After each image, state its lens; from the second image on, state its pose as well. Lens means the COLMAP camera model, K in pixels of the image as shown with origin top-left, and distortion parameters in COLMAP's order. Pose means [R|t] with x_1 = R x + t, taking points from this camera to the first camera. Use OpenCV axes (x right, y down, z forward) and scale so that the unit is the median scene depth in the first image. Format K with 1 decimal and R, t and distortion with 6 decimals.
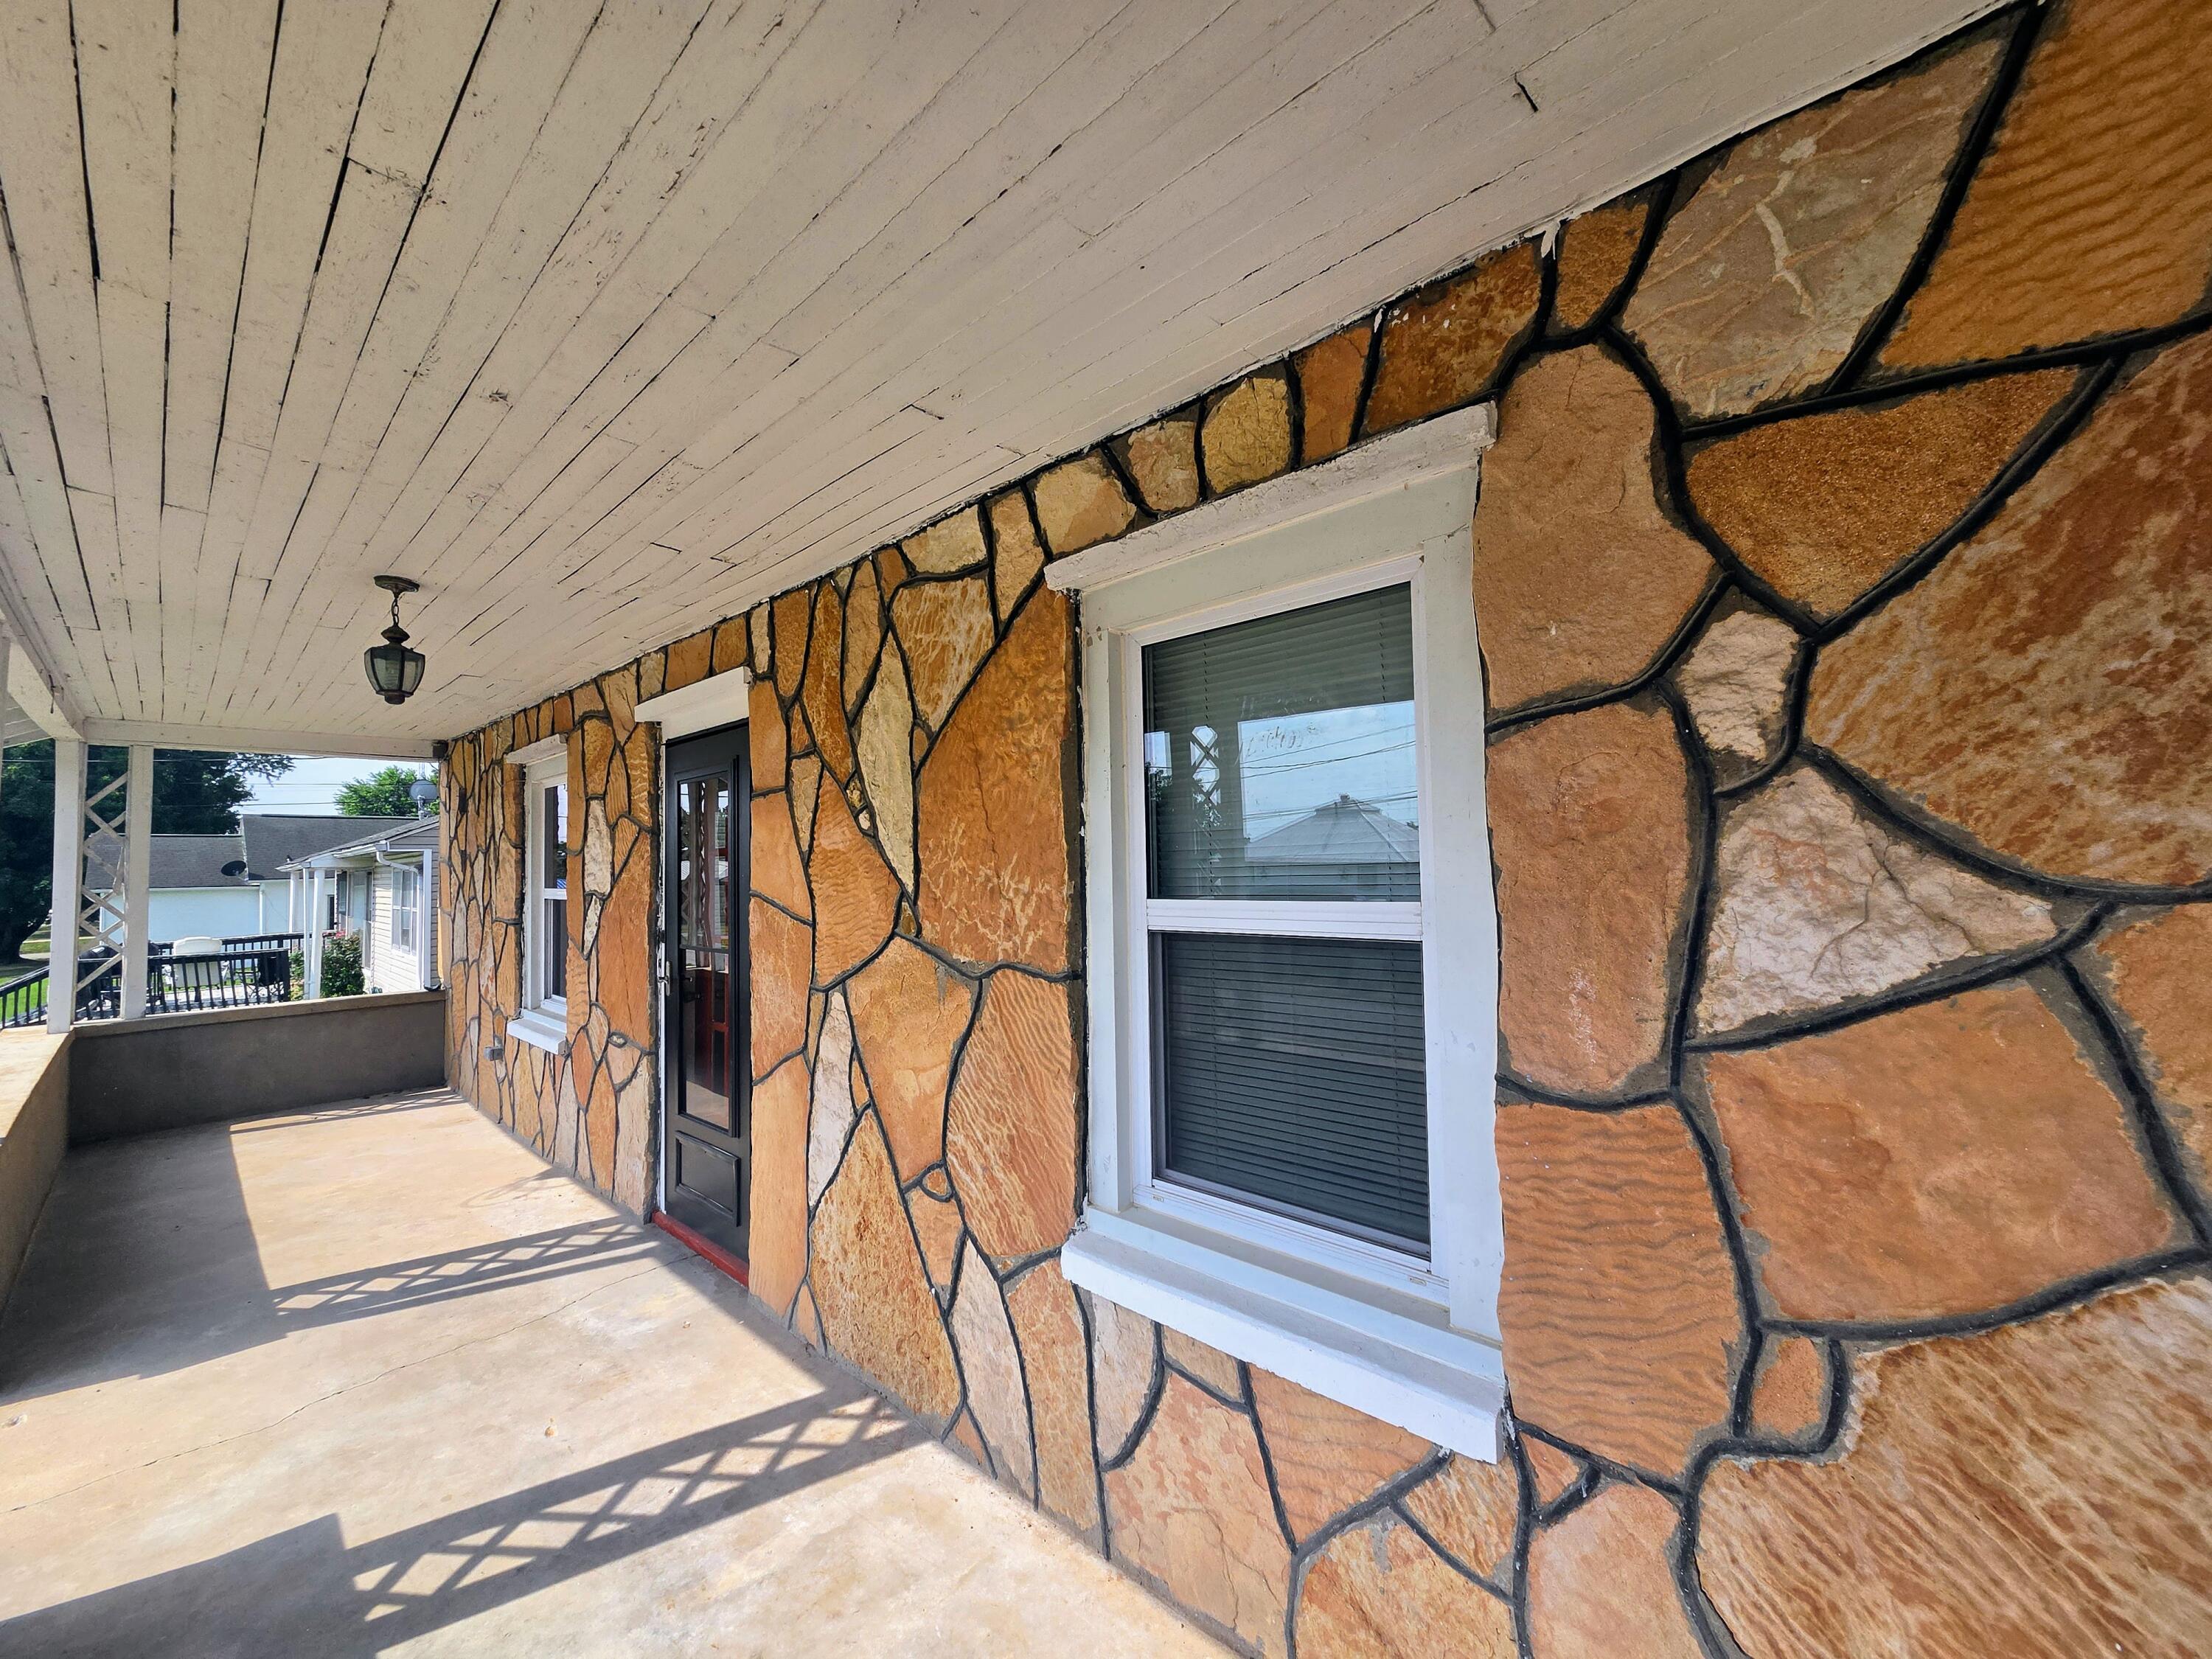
lens RADIAL K [[906.7, 0, 1106.0], [0, 906.7, 829.5], [0, 0, 1]] dist [-0.000145, -0.000222]
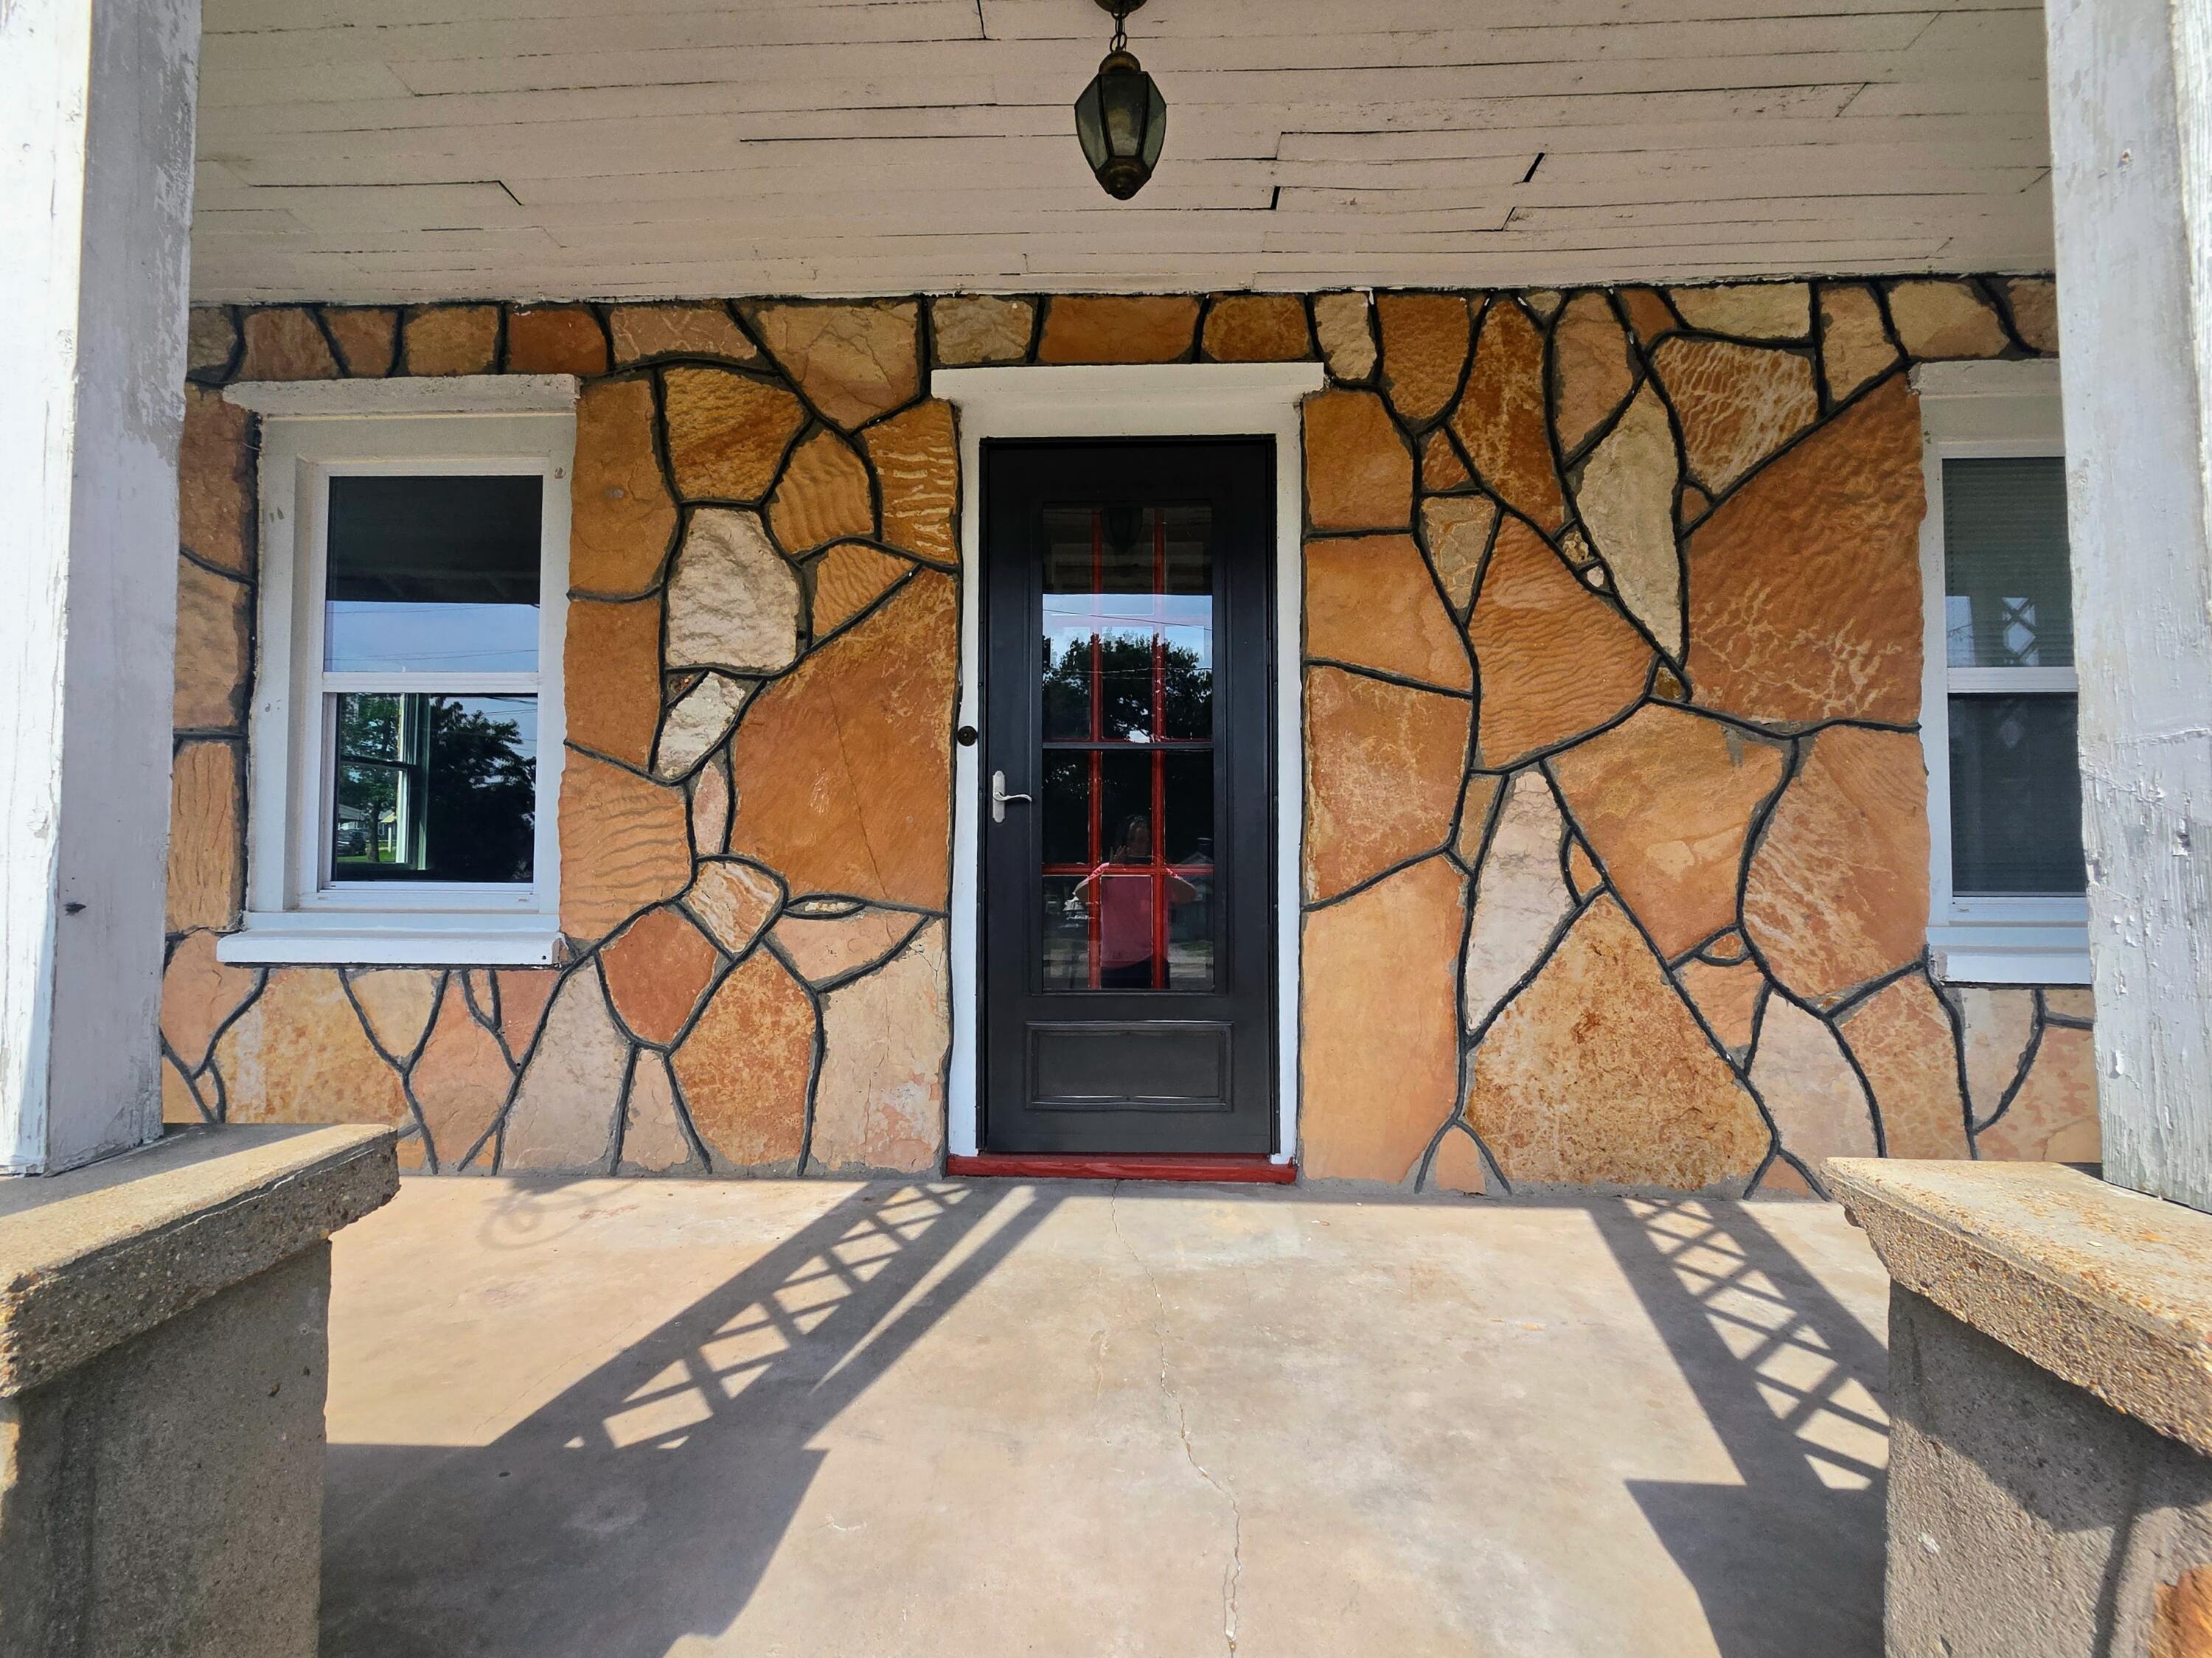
lens RADIAL K [[943.4, 0, 1106.0], [0, 943.4, 829.0], [0, 0, 1]] dist [0.000653, 0.000627]
pose [[0.748088, 0.039385, 0.662430, -1.312876], [-0.043159, 0.999011, -0.010656, 0.286529], [-0.662194, -0.020618, 0.749048, 0.647030]]
